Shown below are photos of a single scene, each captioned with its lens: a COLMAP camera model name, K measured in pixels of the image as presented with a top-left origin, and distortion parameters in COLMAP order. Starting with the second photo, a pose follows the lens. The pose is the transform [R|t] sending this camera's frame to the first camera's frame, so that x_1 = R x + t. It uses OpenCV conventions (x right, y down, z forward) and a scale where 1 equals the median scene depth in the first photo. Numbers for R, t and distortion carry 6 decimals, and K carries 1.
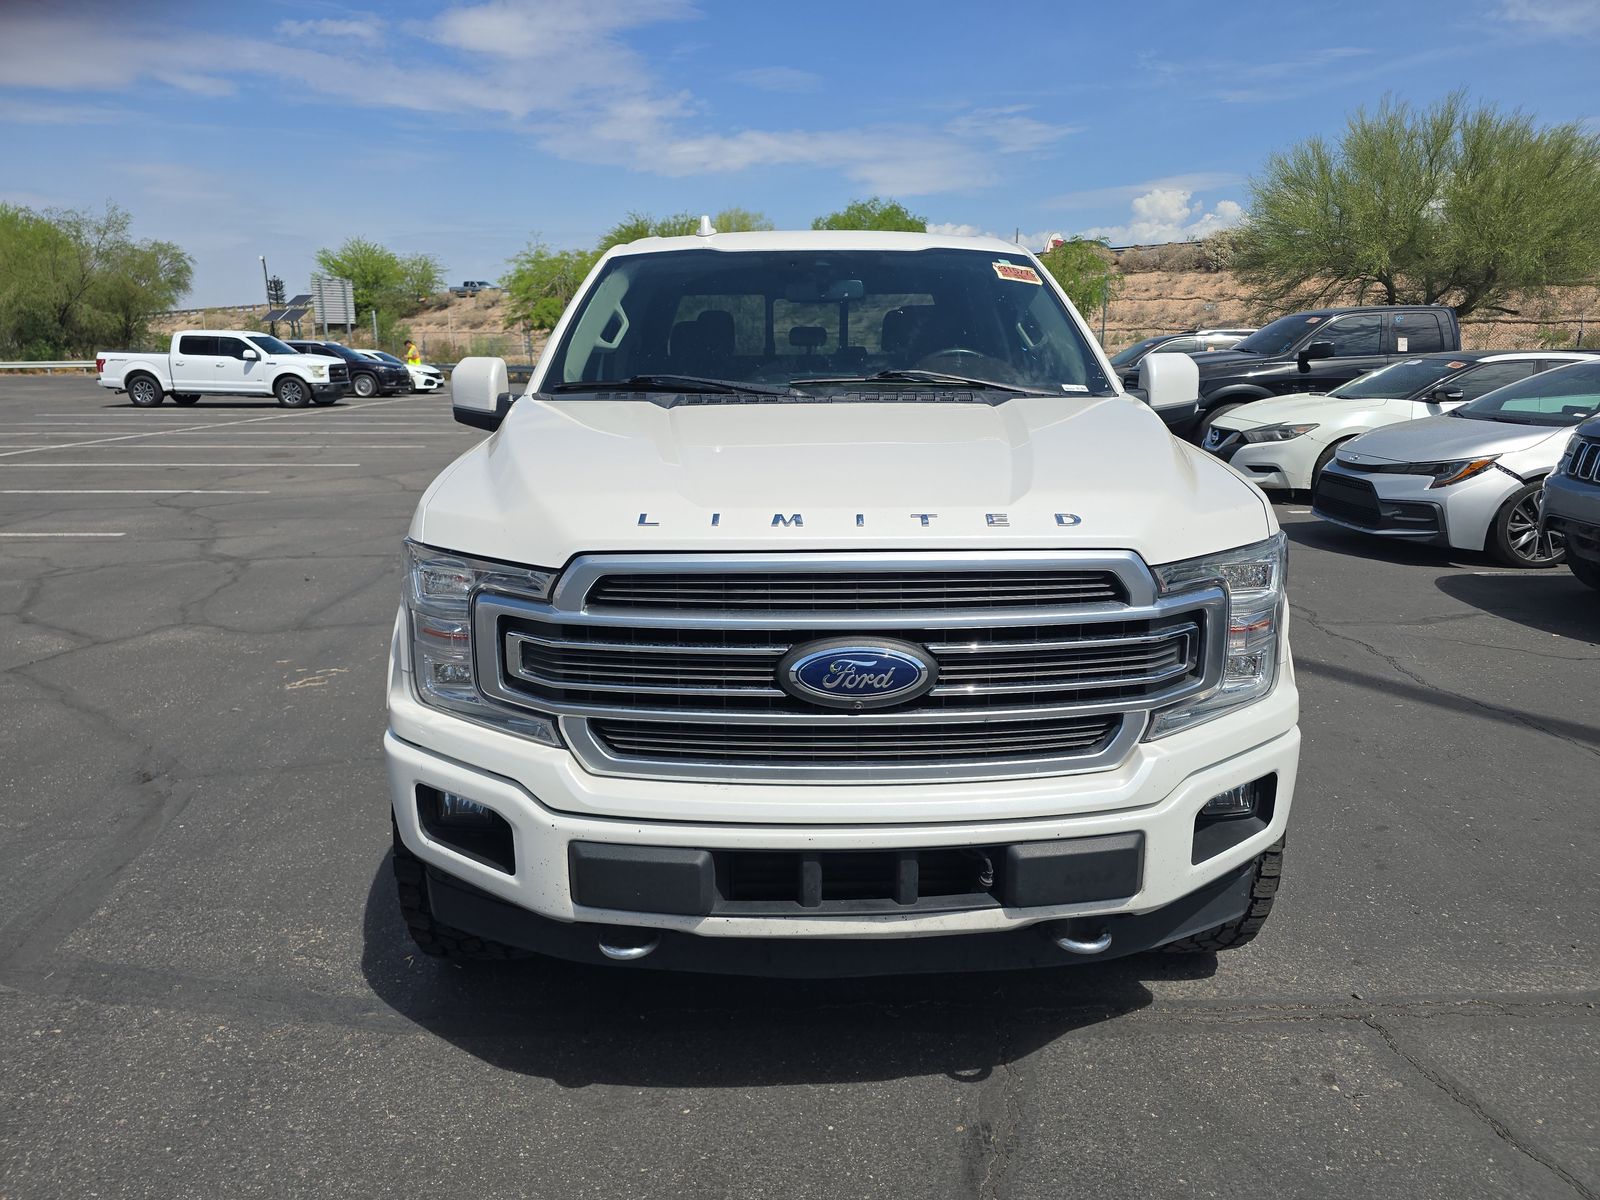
lens RADIAL K [[1103.6, 0, 798.4], [0, 1103.6, 554.6], [0, 0, 1]] dist [0.030053, -0.032169]
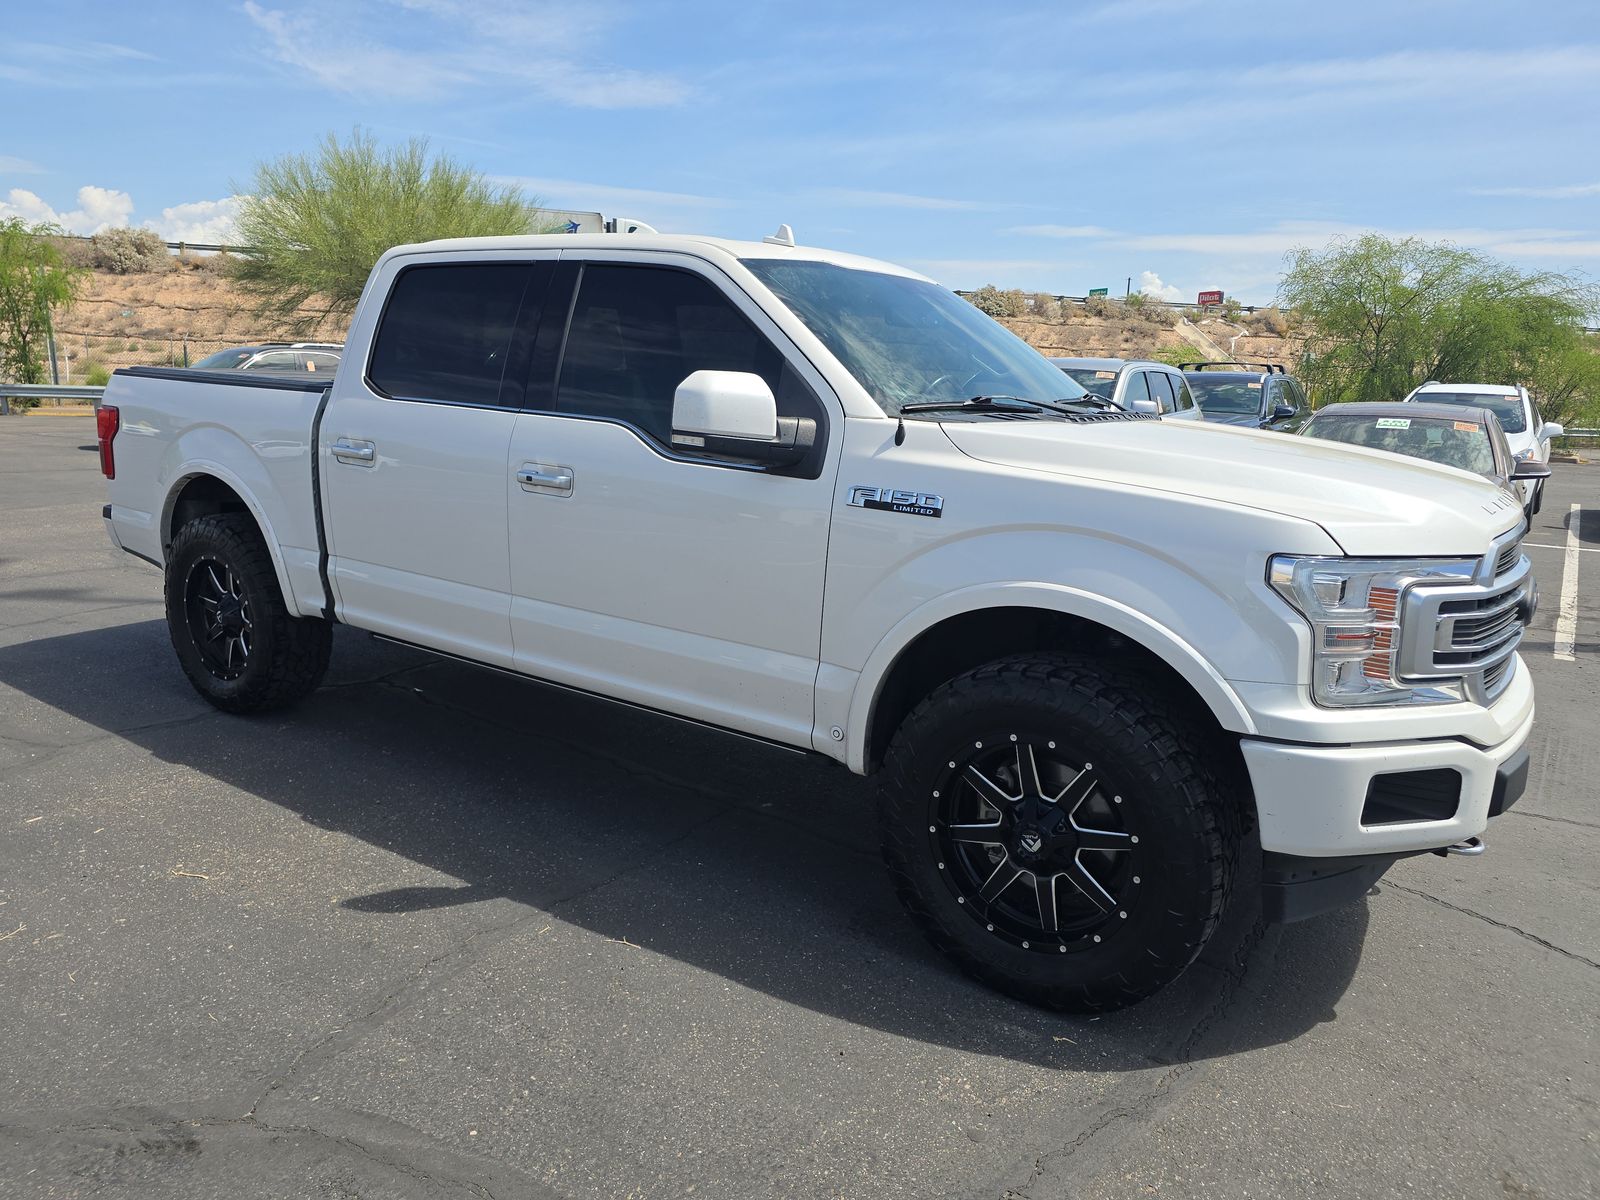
lens RADIAL K [[1103.6, 0, 798.4], [0, 1103.6, 554.6], [0, 0, 1]] dist [0.030053, -0.032169]
pose [[0.571135, -0.105017, 0.814110, -0.133267], [0.115284, 0.992215, 0.047115, -0.010790], [-0.812720, 0.066945, 0.578796, 0.071257]]
